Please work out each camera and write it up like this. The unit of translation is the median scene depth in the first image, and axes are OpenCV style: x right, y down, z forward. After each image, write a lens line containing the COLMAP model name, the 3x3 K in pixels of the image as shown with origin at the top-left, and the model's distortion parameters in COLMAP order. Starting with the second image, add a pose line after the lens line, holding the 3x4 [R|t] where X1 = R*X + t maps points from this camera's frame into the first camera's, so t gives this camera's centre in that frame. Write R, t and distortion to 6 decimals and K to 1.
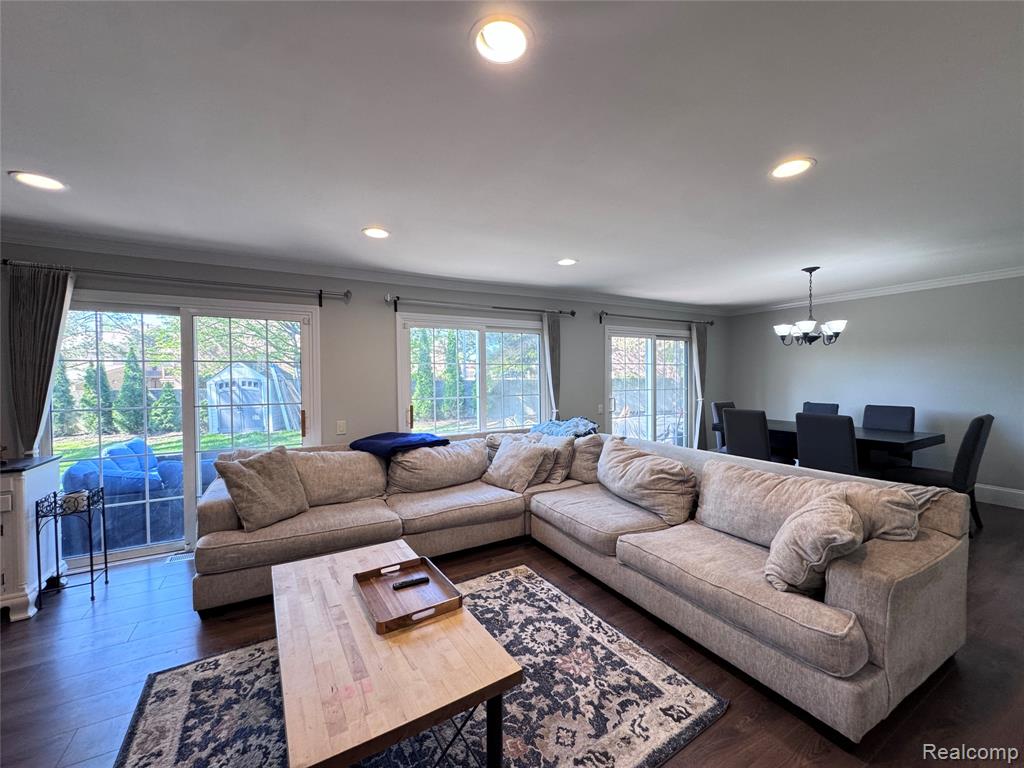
lens RADIAL K [[408.4, 0, 511.3], [0, 408.4, 384.7], [0, 0, 1]] dist [-0.005262, 0.000691]
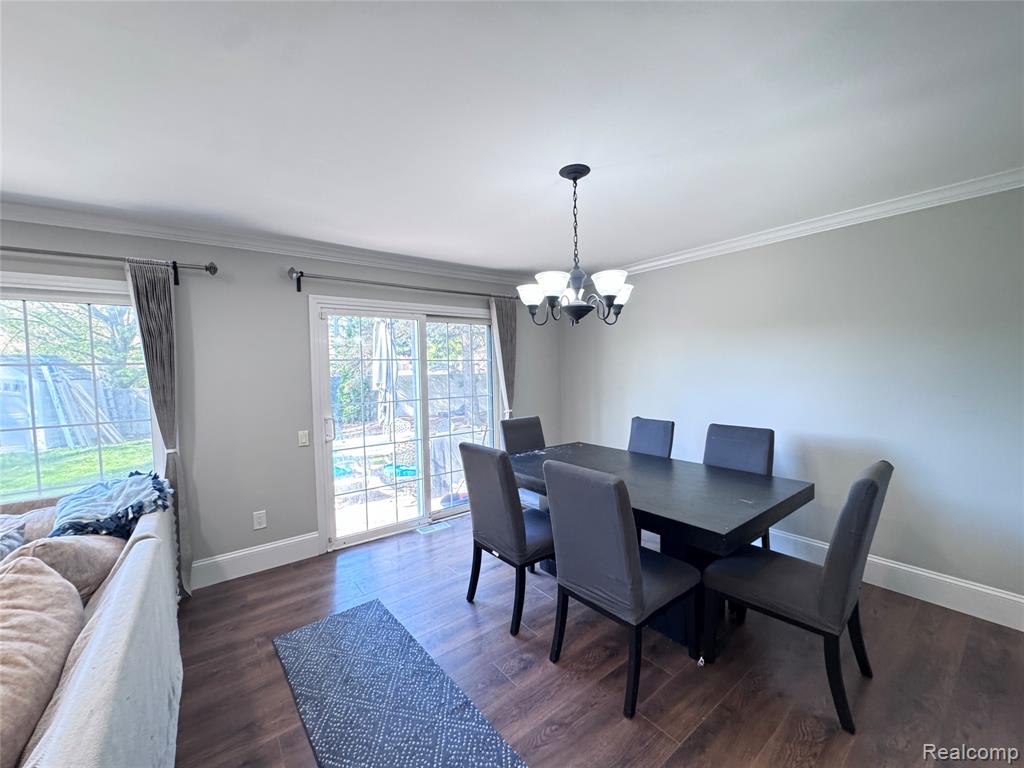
lens RADIAL K [[408.4, 0, 512.9], [0, 408.4, 385.0], [0, 0, 1]] dist [-0.005262, 0.000691]
pose [[0.989543, -0.016720, 0.143263, 0.721887], [0.013645, 0.999656, 0.022420, -0.042988], [-0.143588, -0.020231, 0.989431, 0.632851]]
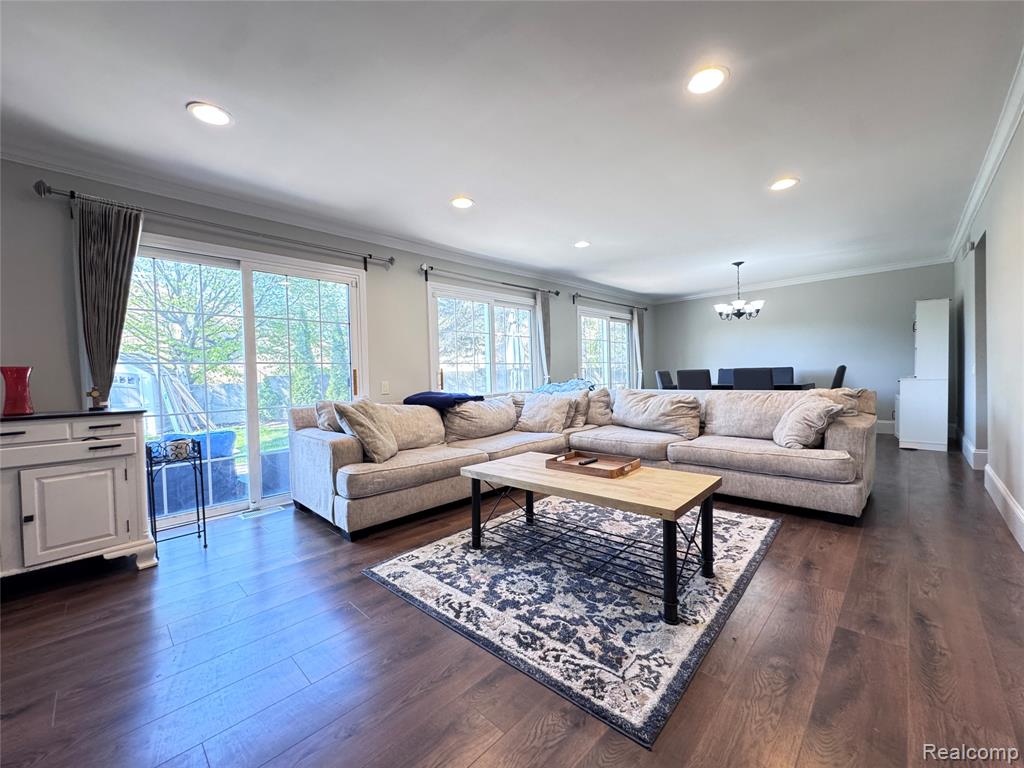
lens RADIAL K [[408.4, 0, 511.5], [0, 408.4, 384.0], [0, 0, 1]] dist [-0.005262, 0.000691]
pose [[0.960826, -0.024701, 0.276051, -0.466019], [0.025683, 0.999670, 0.000059, 0.123078], [-0.275961, 0.007033, 0.961143, -0.119526]]
